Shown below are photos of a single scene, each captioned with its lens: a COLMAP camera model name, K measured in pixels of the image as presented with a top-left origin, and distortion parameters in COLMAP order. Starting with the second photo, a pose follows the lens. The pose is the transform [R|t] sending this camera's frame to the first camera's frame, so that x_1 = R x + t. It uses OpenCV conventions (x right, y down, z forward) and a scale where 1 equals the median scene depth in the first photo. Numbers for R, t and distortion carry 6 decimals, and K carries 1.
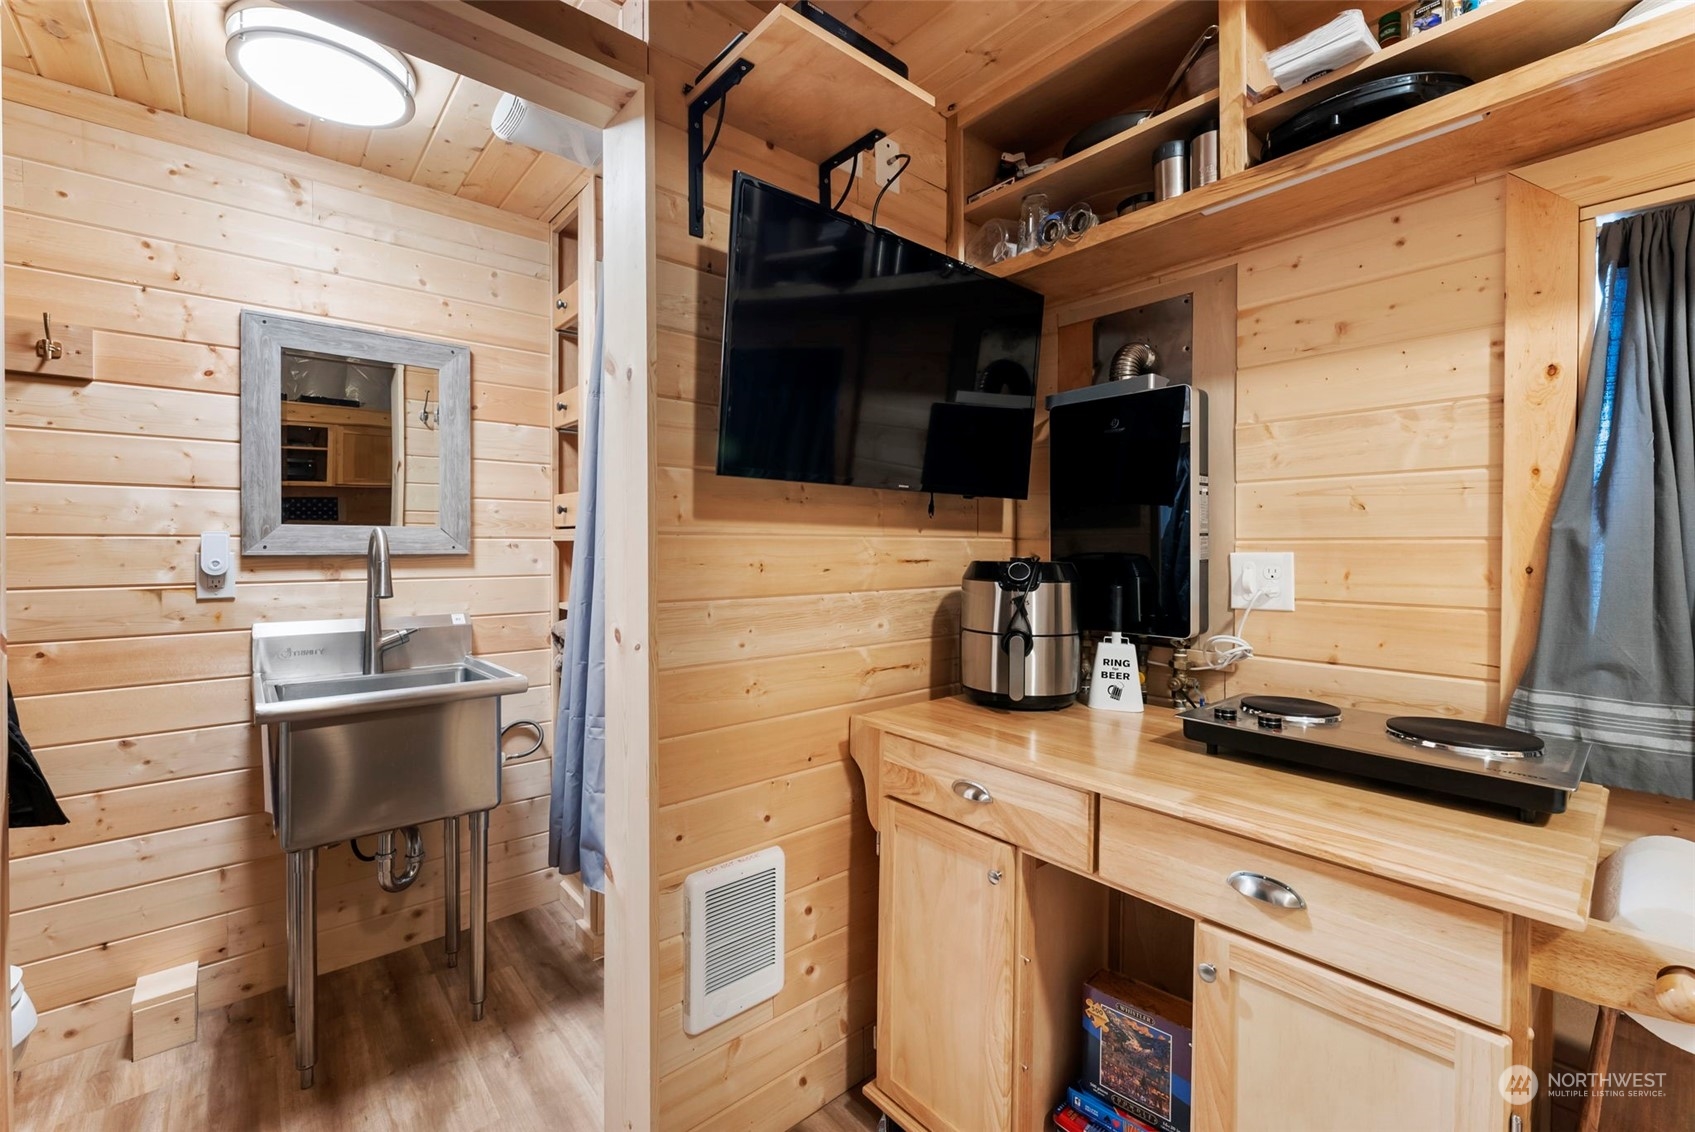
lens RADIAL K [[699.8, 0, 844.1], [0, 699.8, 556.7], [0, 0, 1]] dist [-0.002781, 0.000771]
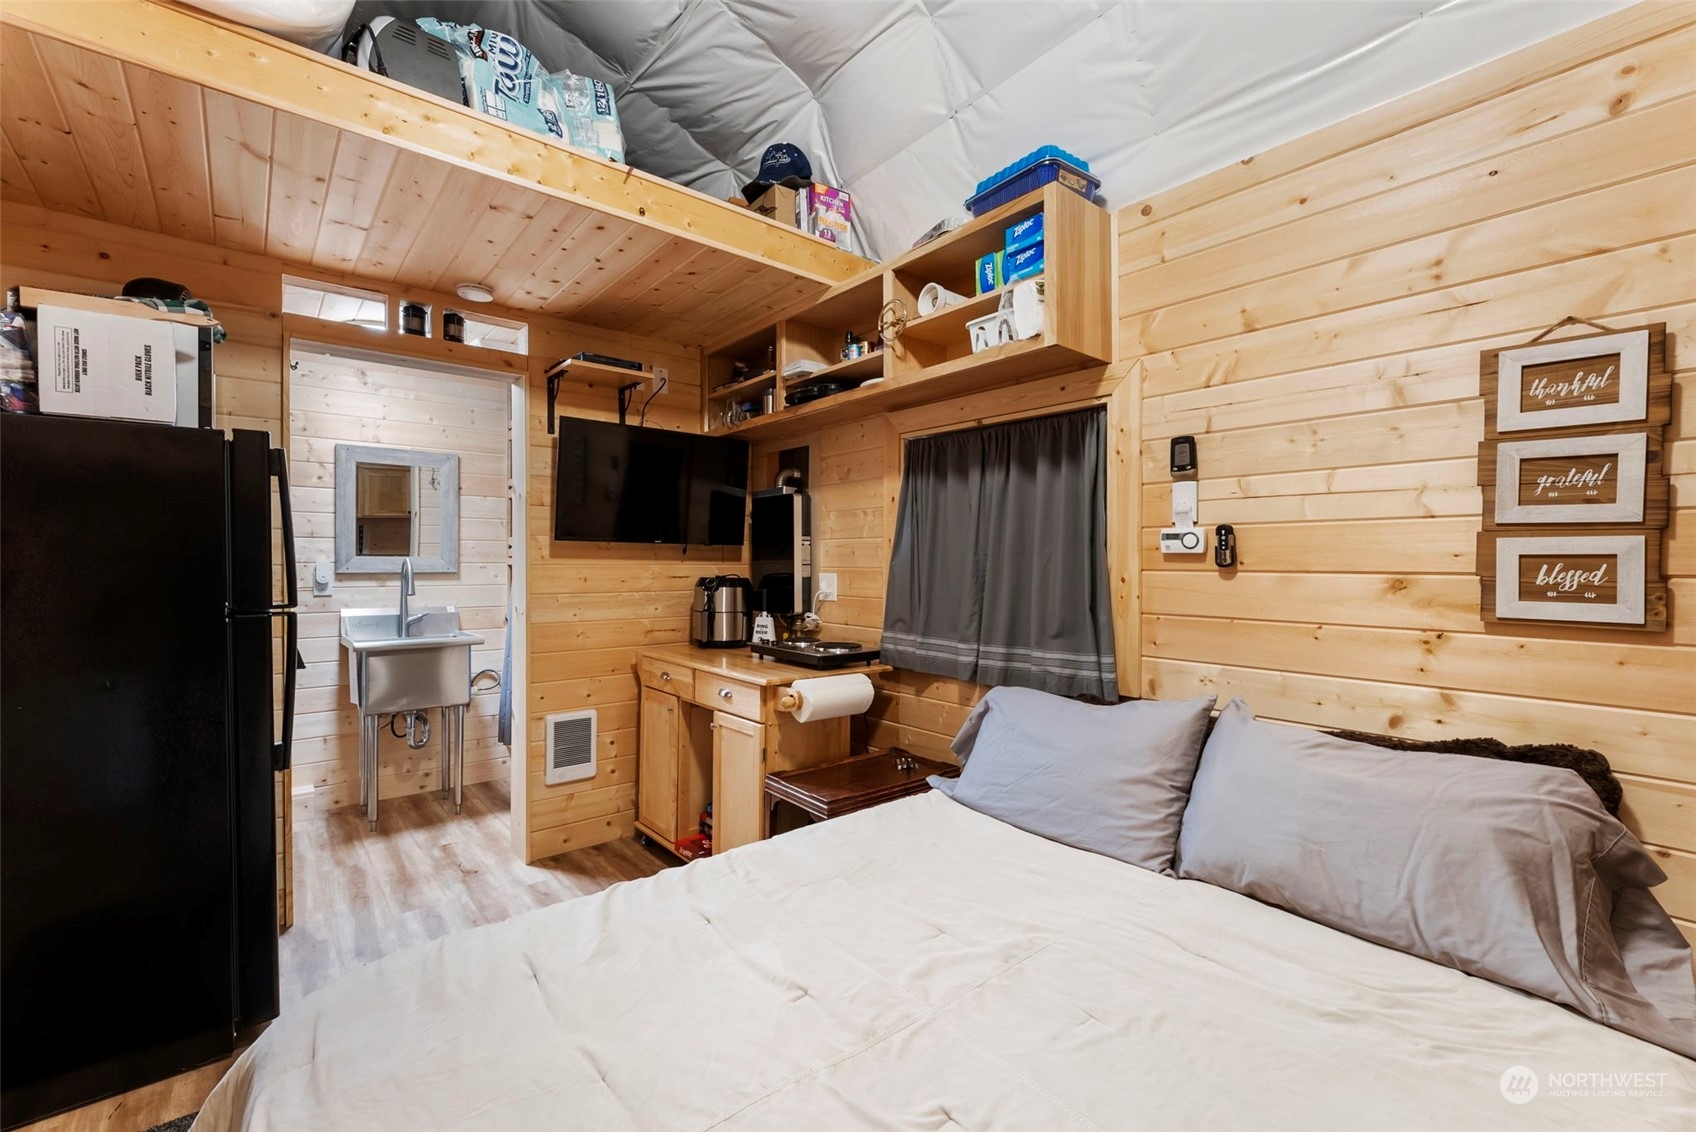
lens RADIAL K [[712.1, 0, 855.1], [0, 712.1, 570.4], [0, 0, 1]] dist [-0.003615, -0.001291]
pose [[0.999983, 0.002797, -0.005213, 0.563783], [-0.002816, 0.999990, -0.003529, -0.005868], [0.005203, 0.003543, 0.999980, -0.930286]]
